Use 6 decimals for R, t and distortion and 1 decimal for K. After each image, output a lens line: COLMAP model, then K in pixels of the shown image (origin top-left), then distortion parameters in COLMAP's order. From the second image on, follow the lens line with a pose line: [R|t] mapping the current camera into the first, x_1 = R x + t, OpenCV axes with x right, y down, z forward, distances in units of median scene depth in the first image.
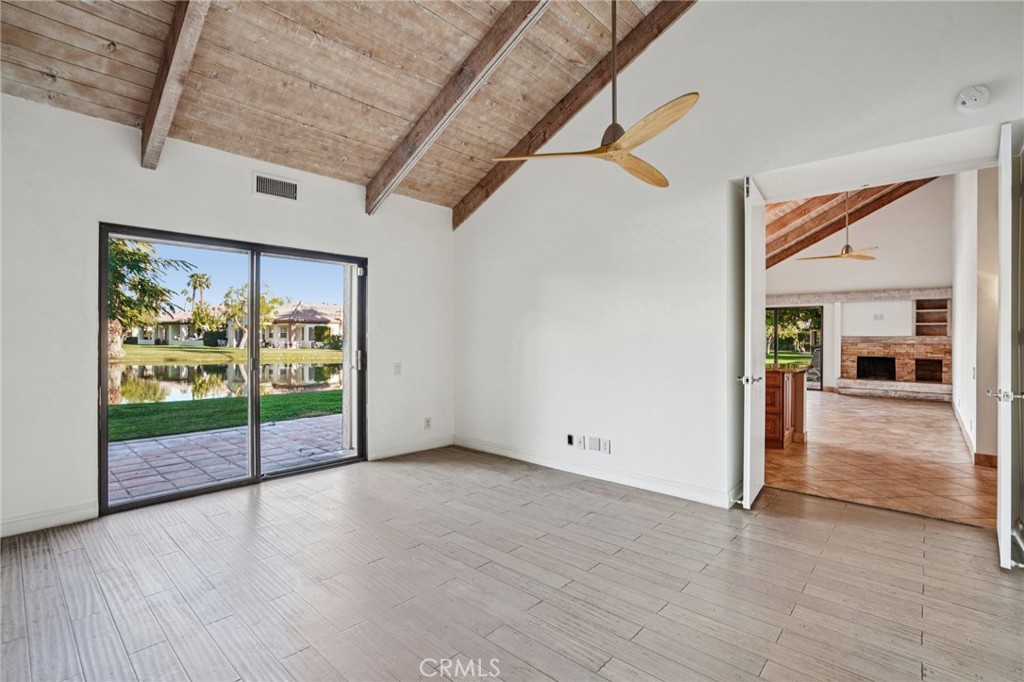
lens RADIAL K [[475.5, 0, 505.6], [0, 475.5, 340.4], [0, 0, 1]] dist [-0.062256, 0.021285]
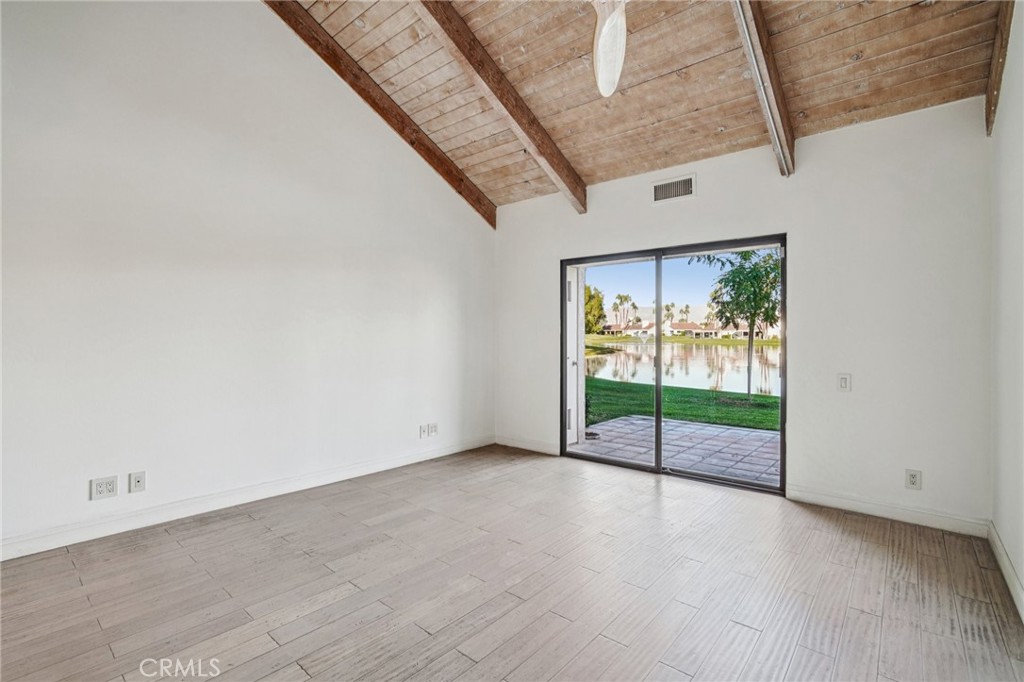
lens RADIAL K [[477.7, 0, 509.7], [0, 477.7, 337.4], [0, 0, 1]] dist [-0.062182, 0.022741]
pose [[0.025480, -0.001853, -0.999674, 0.552154], [-0.008752, 0.999960, -0.002076, 0.000930], [0.999637, 0.008802, 0.025463, 0.646563]]
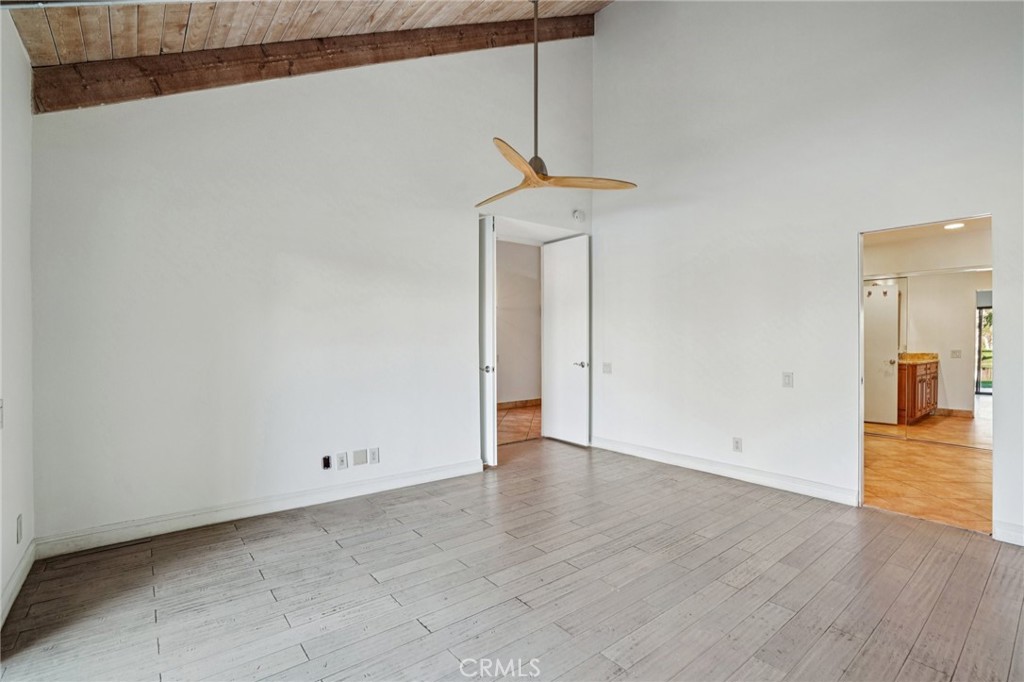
lens RADIAL K [[475.5, 0, 505.6], [0, 475.5, 340.4], [0, 0, 1]] dist [-0.062256, 0.021285]
pose [[0.161981, -0.008451, 0.986758, -0.702001], [0.005424, 0.999956, 0.007673, -0.004893], [-0.986779, 0.004110, 0.162019, 0.653861]]
